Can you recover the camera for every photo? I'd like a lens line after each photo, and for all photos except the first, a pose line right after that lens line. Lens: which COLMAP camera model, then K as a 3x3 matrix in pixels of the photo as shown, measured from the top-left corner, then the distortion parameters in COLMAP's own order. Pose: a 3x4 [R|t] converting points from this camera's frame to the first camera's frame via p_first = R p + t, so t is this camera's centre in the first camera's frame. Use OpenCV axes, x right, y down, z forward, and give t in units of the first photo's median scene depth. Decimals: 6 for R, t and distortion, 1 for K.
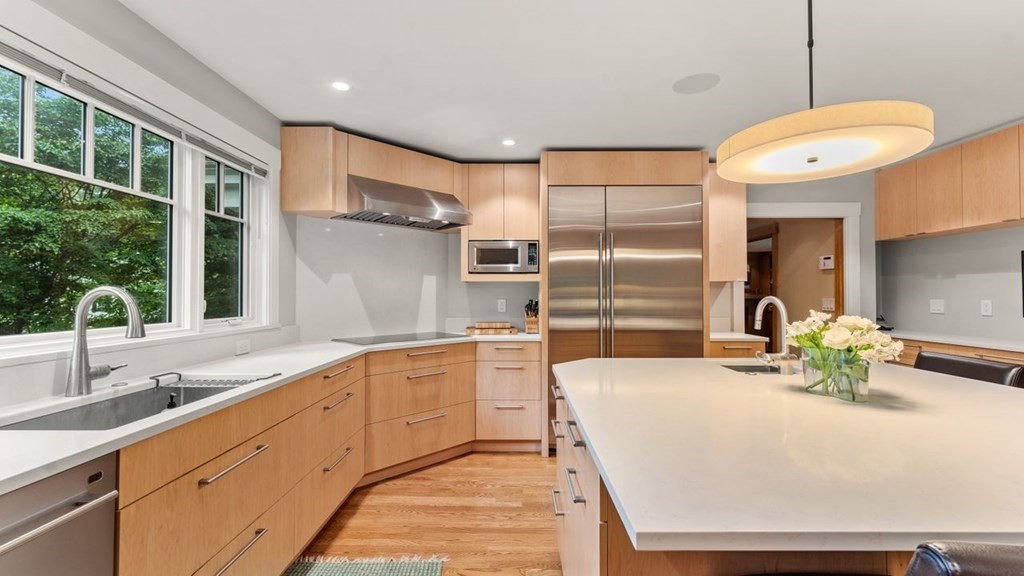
lens RADIAL K [[426.3, 0, 519.1], [0, 426.3, 288.5], [0, 0, 1]] dist [0.011000, -0.000214]
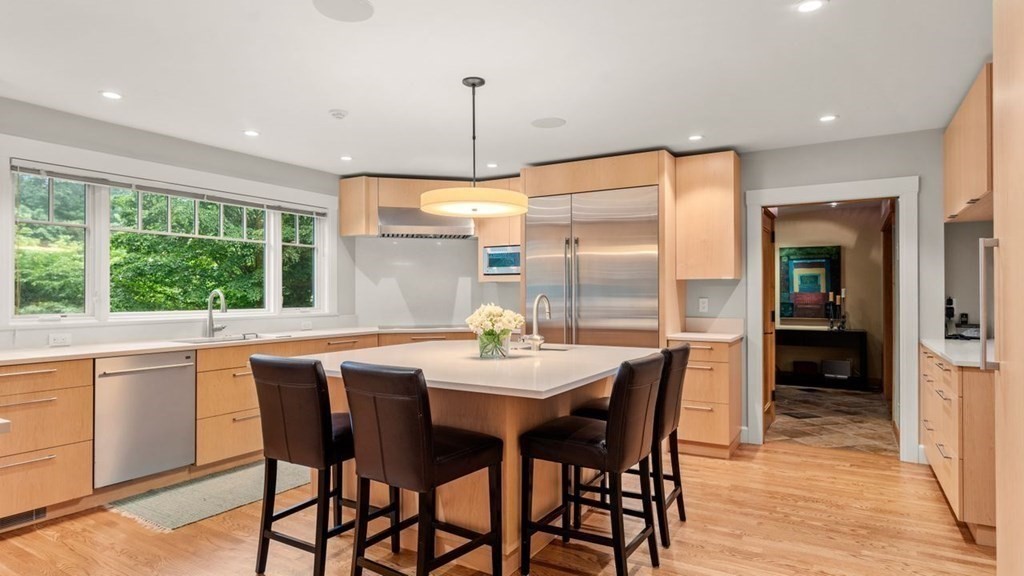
lens RADIAL K [[573.4, 0, 516.1], [0, 573.4, 288.2], [0, 0, 1]] dist [0.005793, 0.001324]
pose [[0.860723, -0.003960, -0.509058, 0.978449], [0.007834, 0.999954, 0.005466, -0.009648], [0.509013, -0.008692, 0.860715, -0.398931]]
